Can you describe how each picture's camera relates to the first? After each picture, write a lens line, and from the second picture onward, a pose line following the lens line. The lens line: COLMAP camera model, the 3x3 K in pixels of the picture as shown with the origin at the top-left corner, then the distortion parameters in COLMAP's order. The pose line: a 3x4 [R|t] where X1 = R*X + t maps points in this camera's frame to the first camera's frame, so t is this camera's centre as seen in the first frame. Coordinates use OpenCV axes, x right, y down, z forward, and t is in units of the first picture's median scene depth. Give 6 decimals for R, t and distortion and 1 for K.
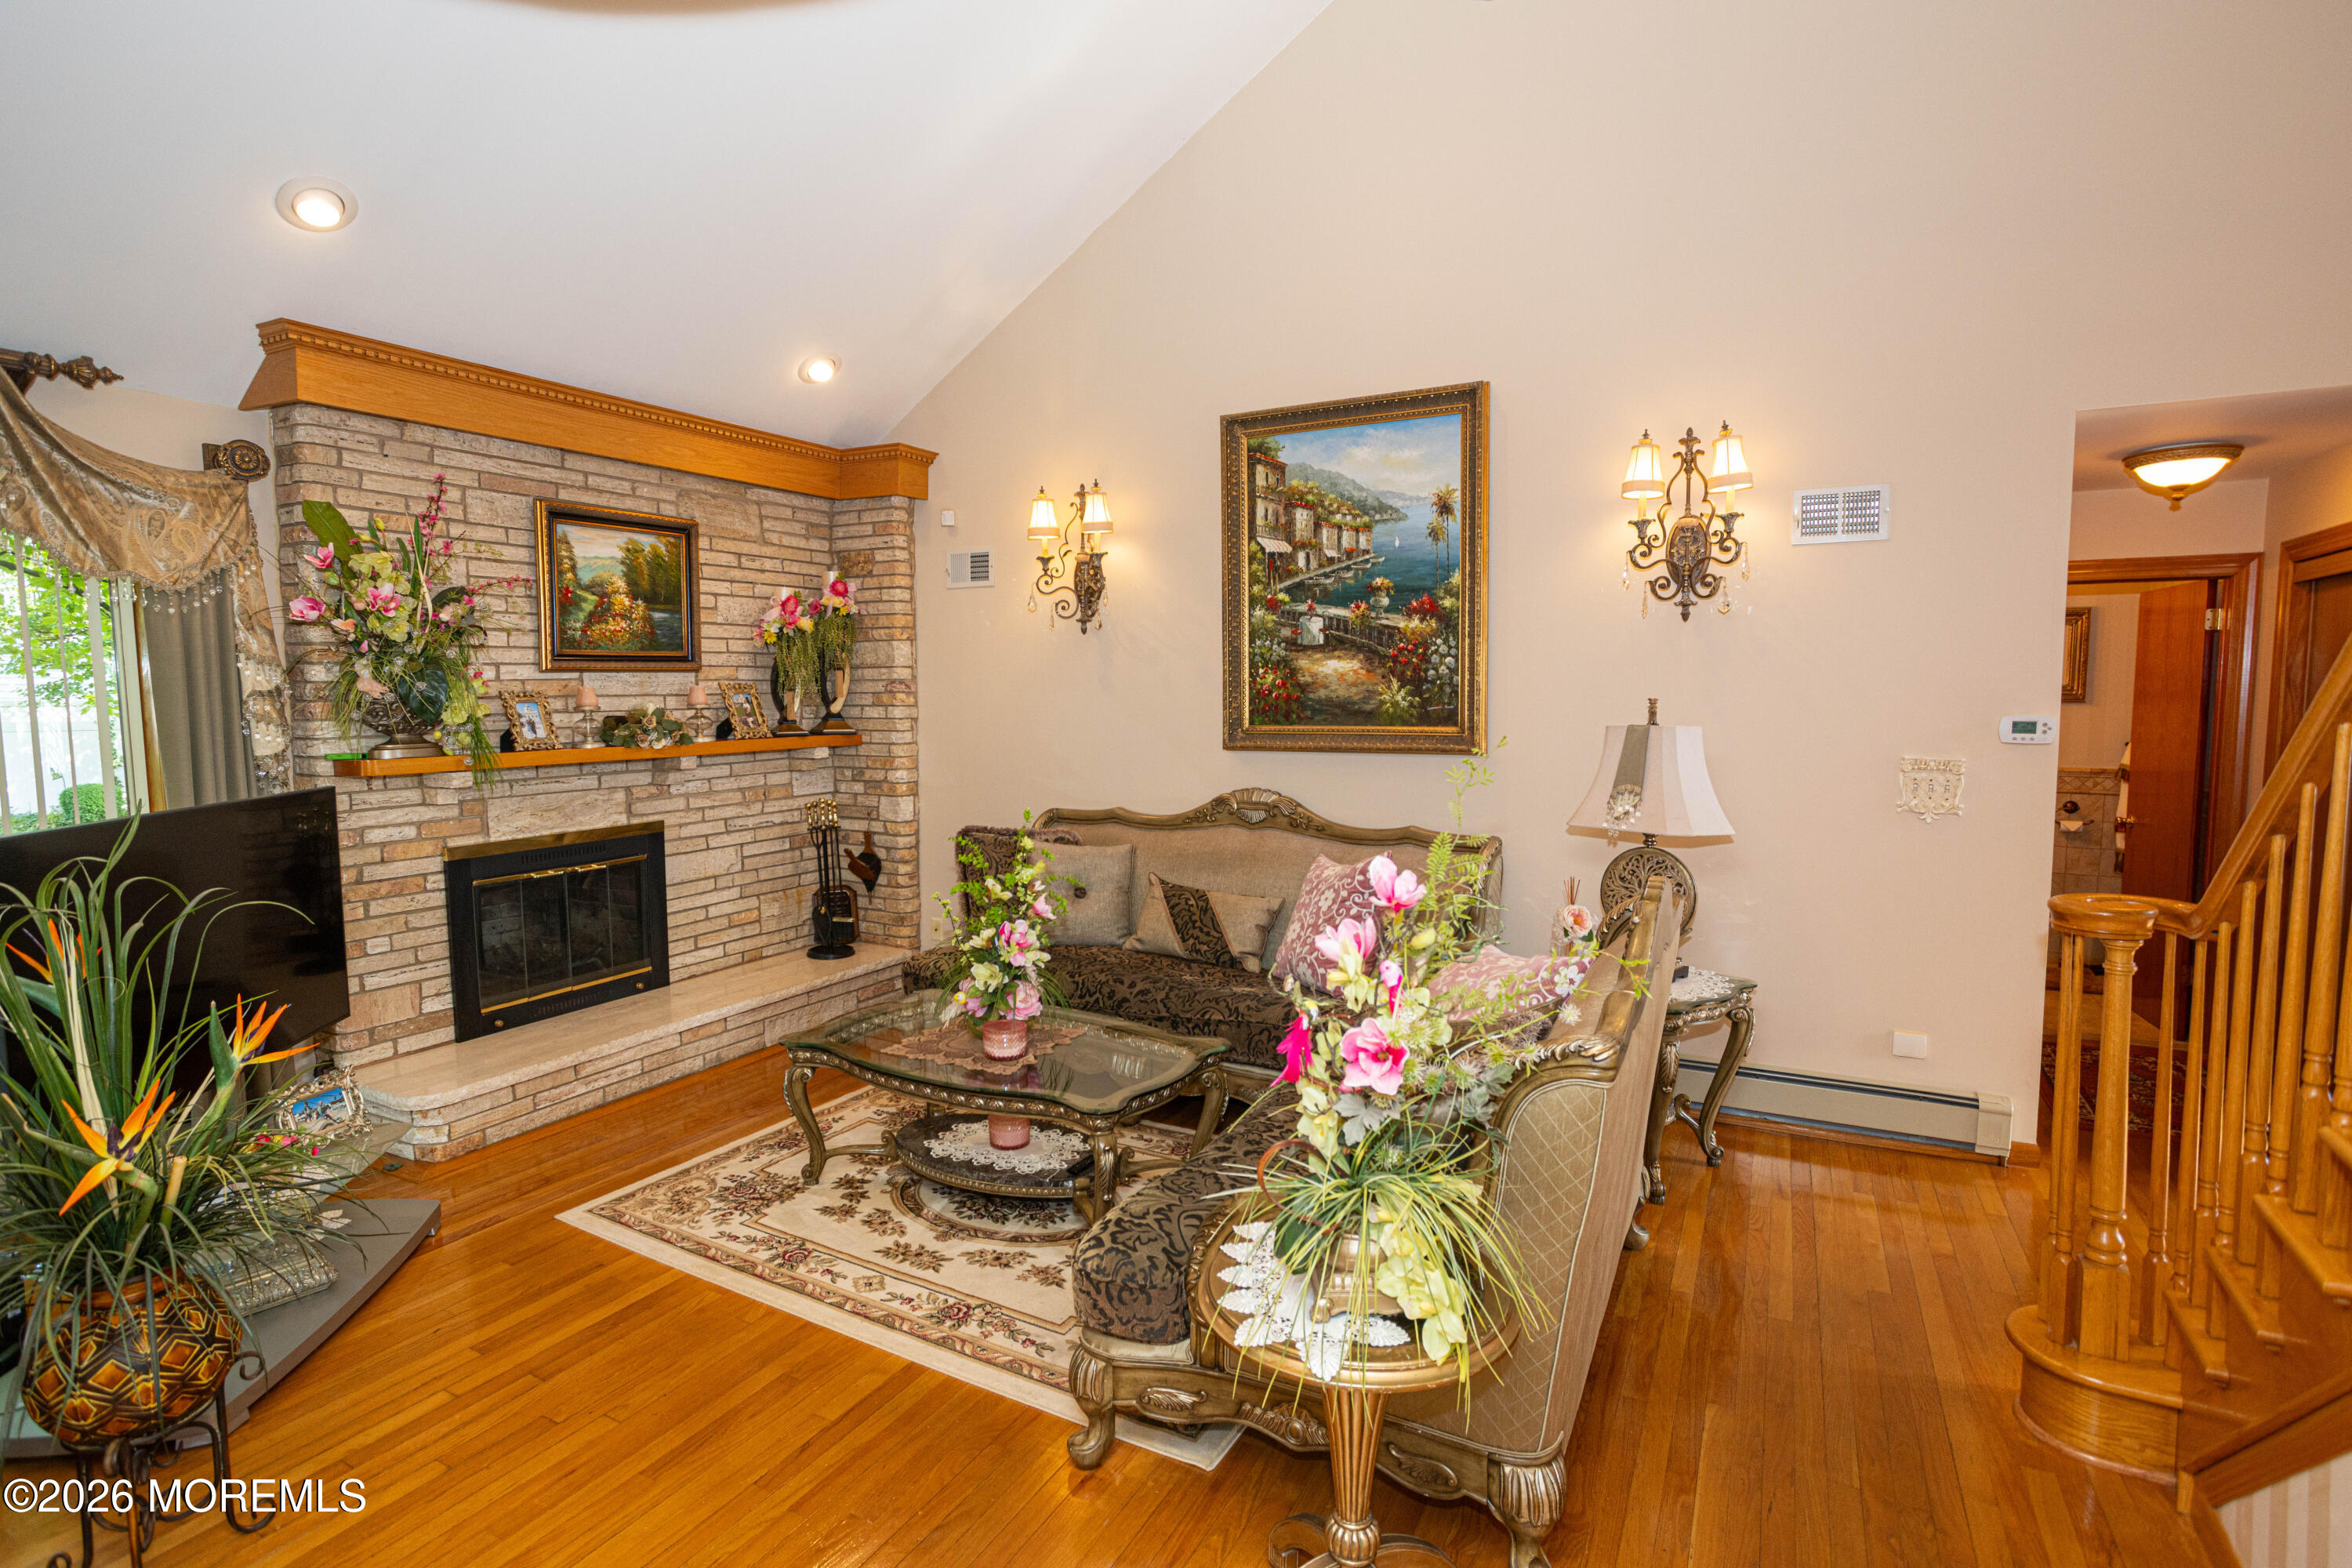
lens RADIAL K [[1149.3, 0, 1159.8], [0, 1149.3, 780.7], [0, 0, 1]] dist [-0.023480, 0.009227]
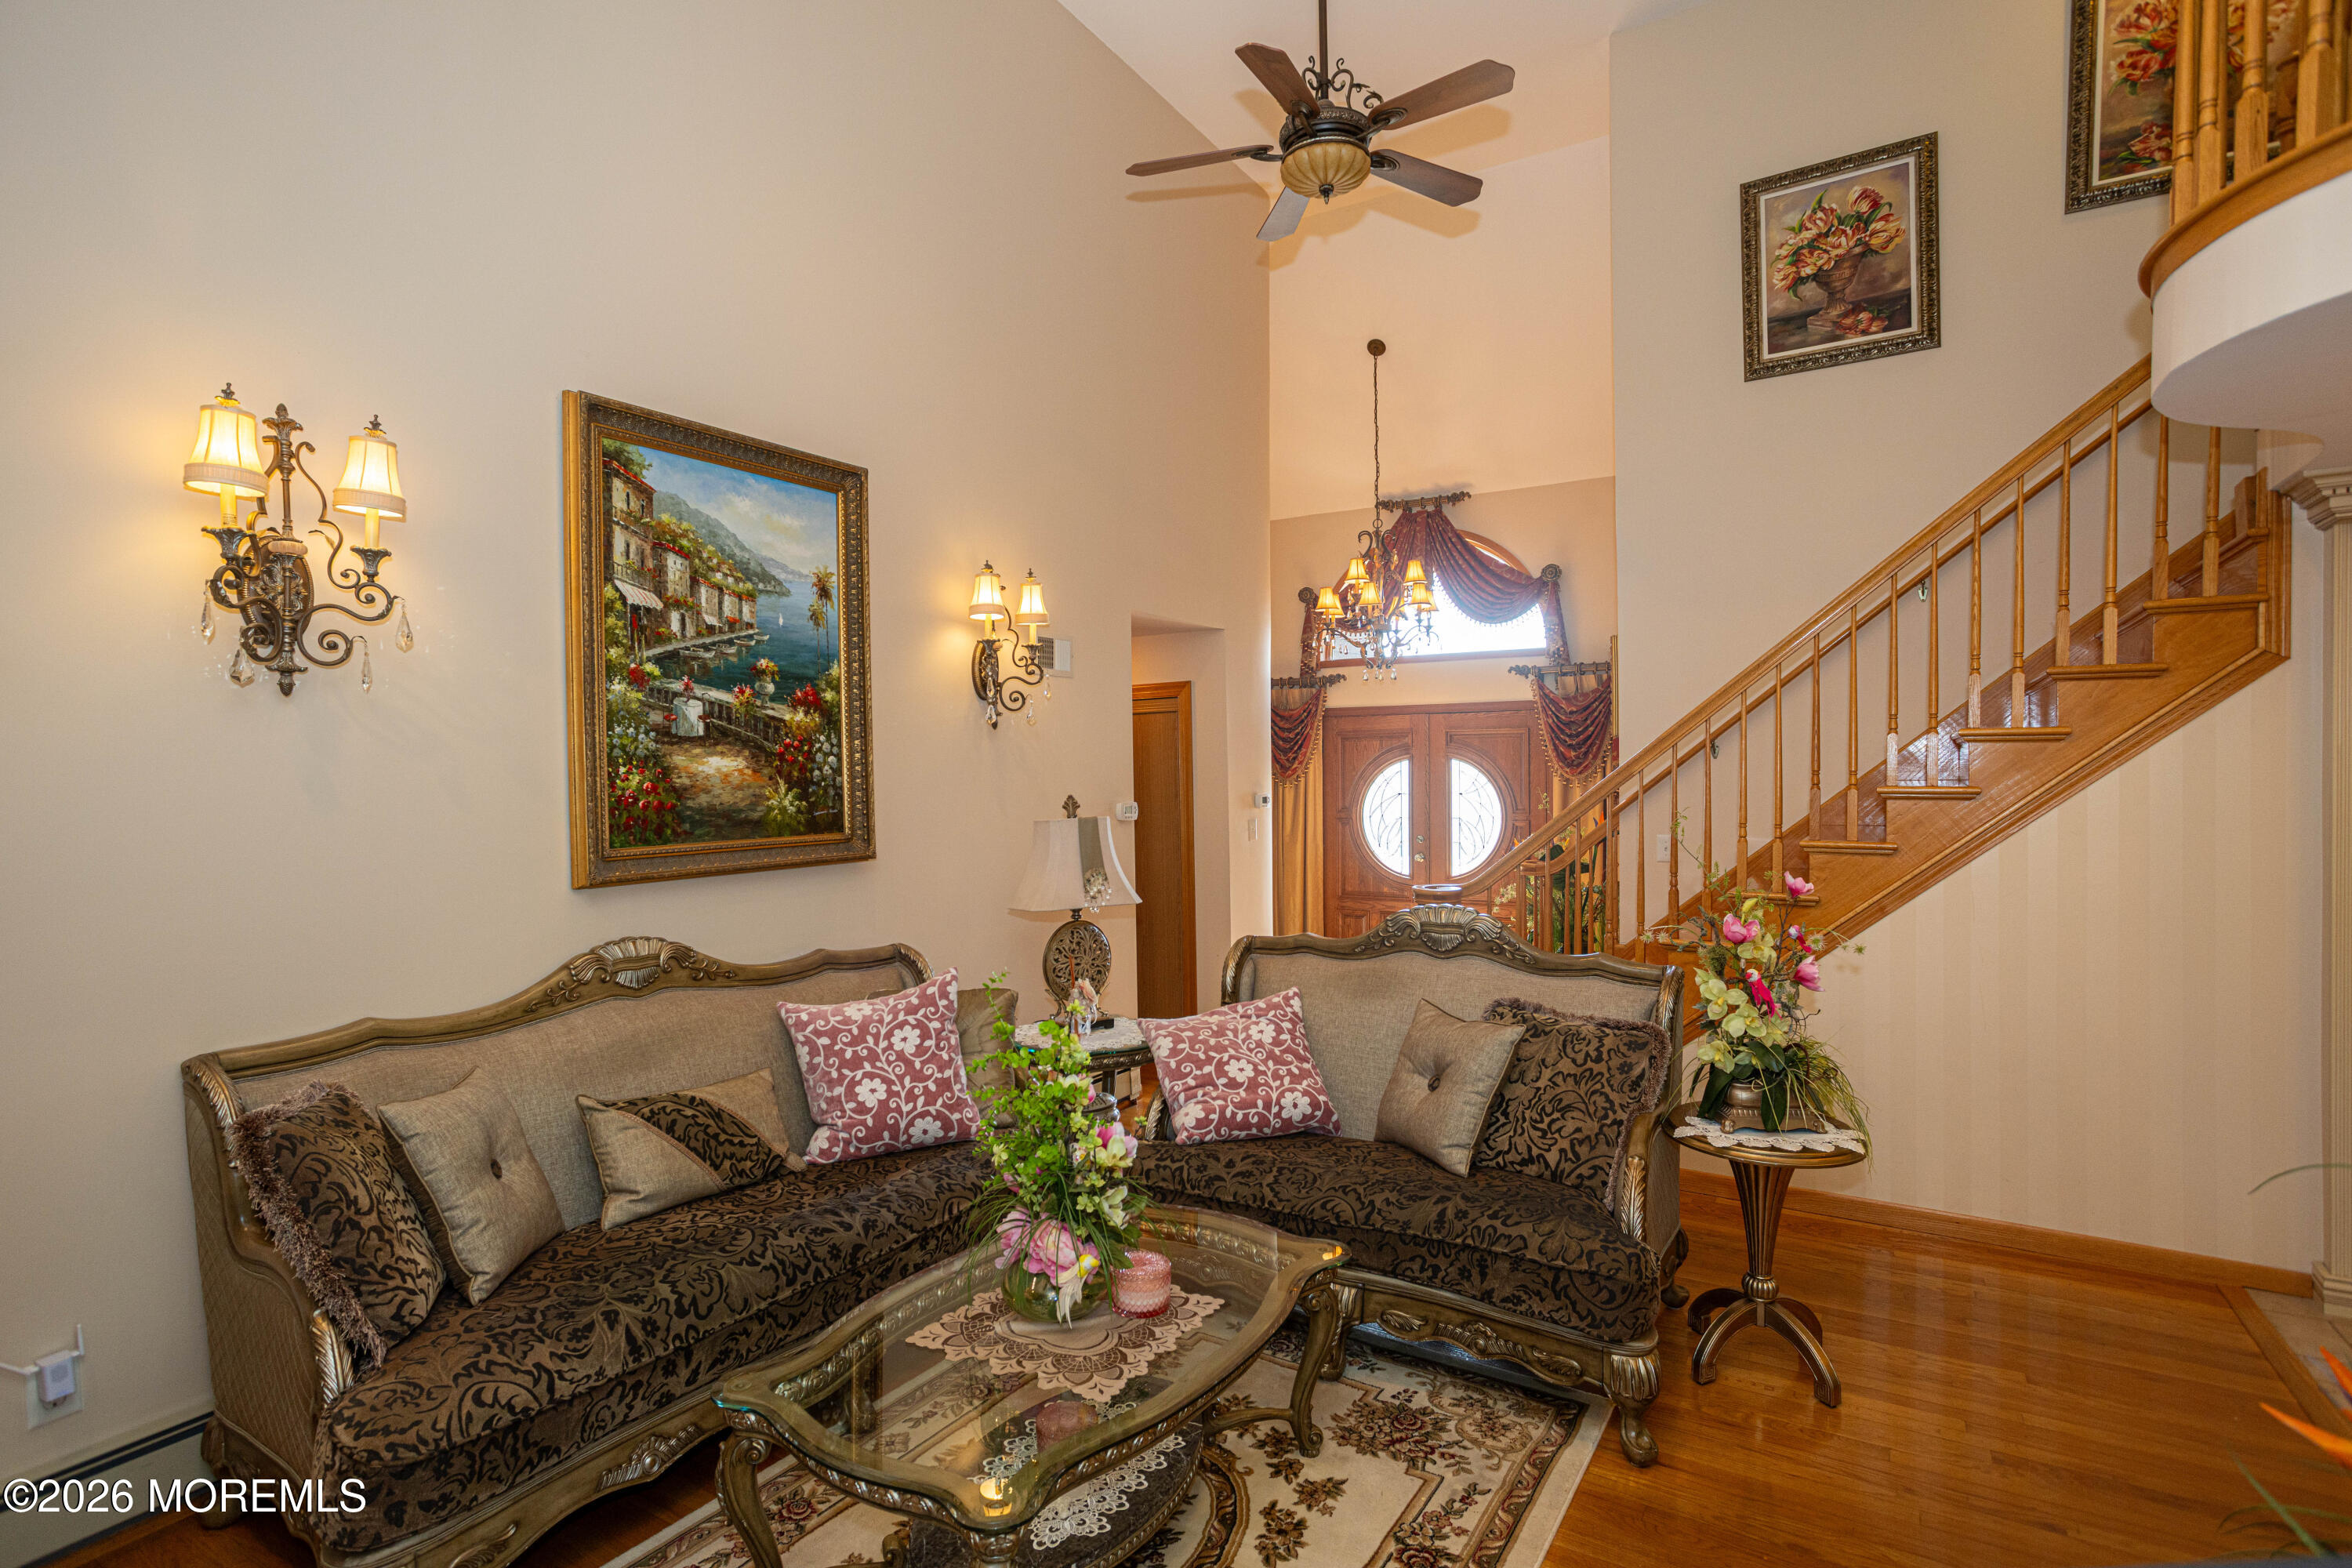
lens RADIAL K [[1149.3, 0, 1156.2], [0, 1149.3, 784.6], [0, 0, 1]] dist [-0.023480, 0.009227]
pose [[0.081277, -0.015901, 0.996565, -0.606039], [0.078374, 0.996879, 0.009514, -0.070977], [-0.993605, 0.077332, 0.082270, 0.647781]]
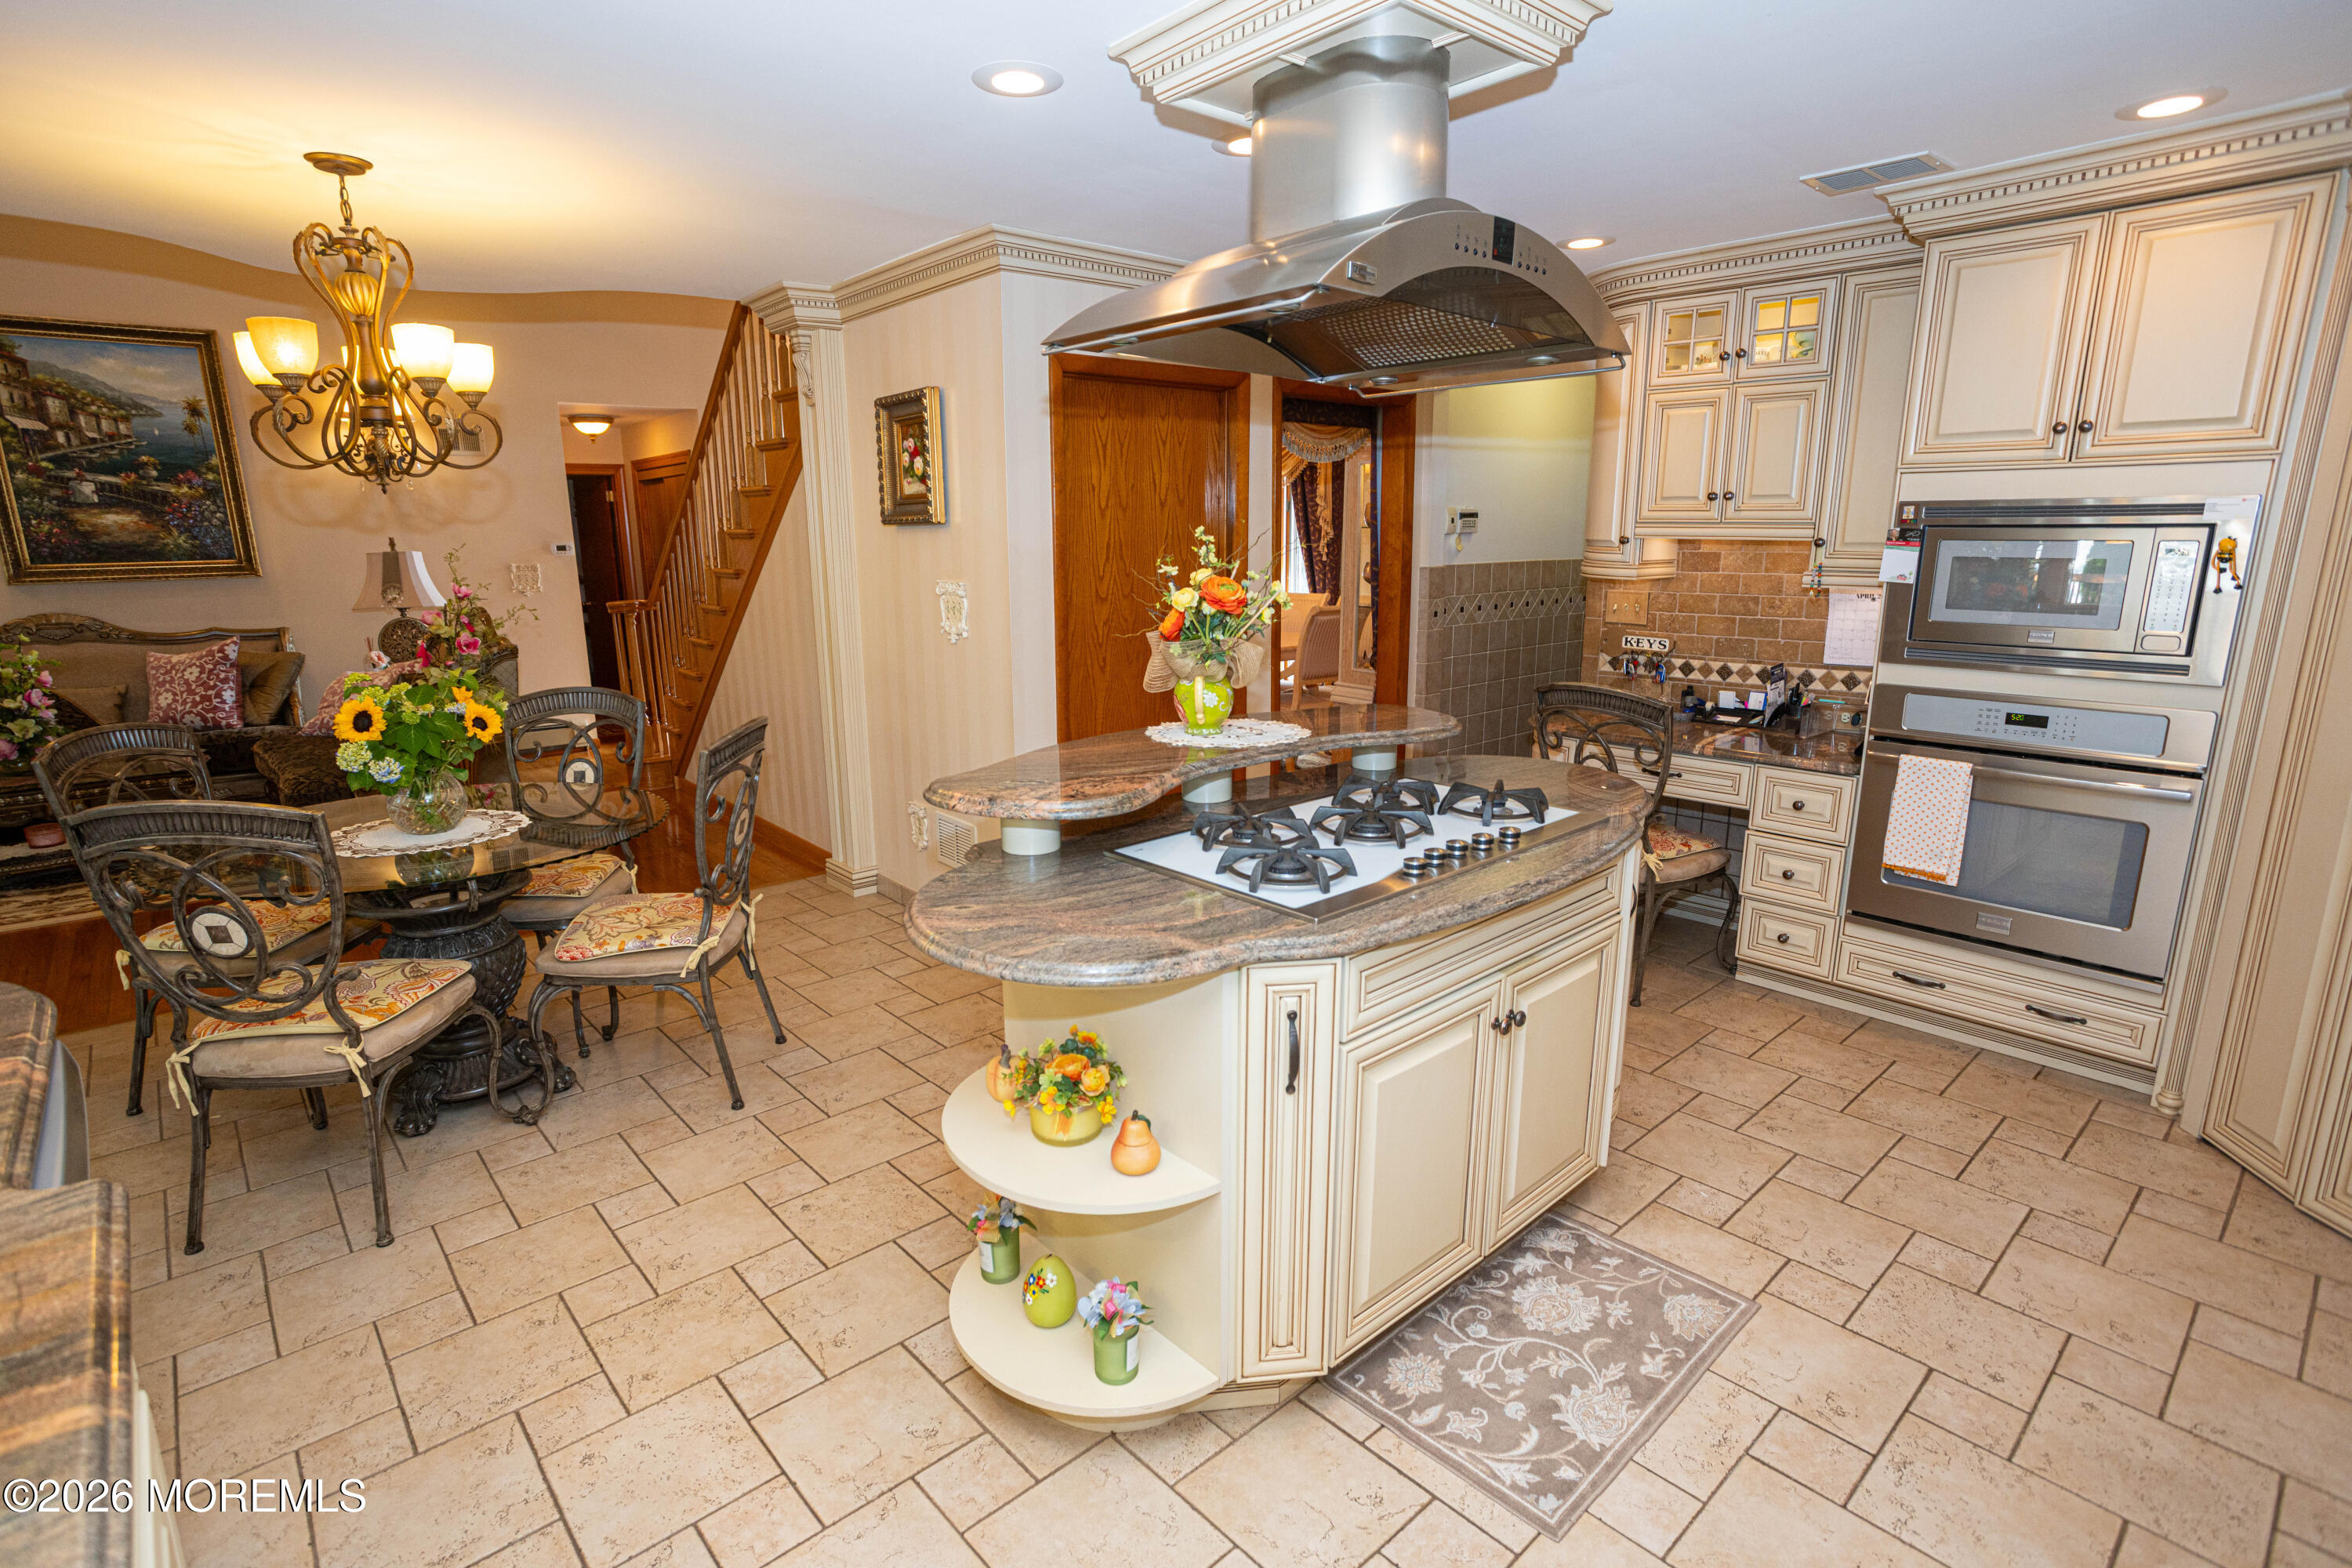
lens RADIAL K [[1149.3, 0, 1192.1], [0, 1149.3, 777.4], [0, 0, 1]] dist [-0.023480, 0.009227]
pose [[0.305931, -0.211769, 0.928203, -0.793025], [0.071504, 0.977305, 0.199404, 0.025652], [-0.949365, 0.005366, 0.314130, -0.669284]]
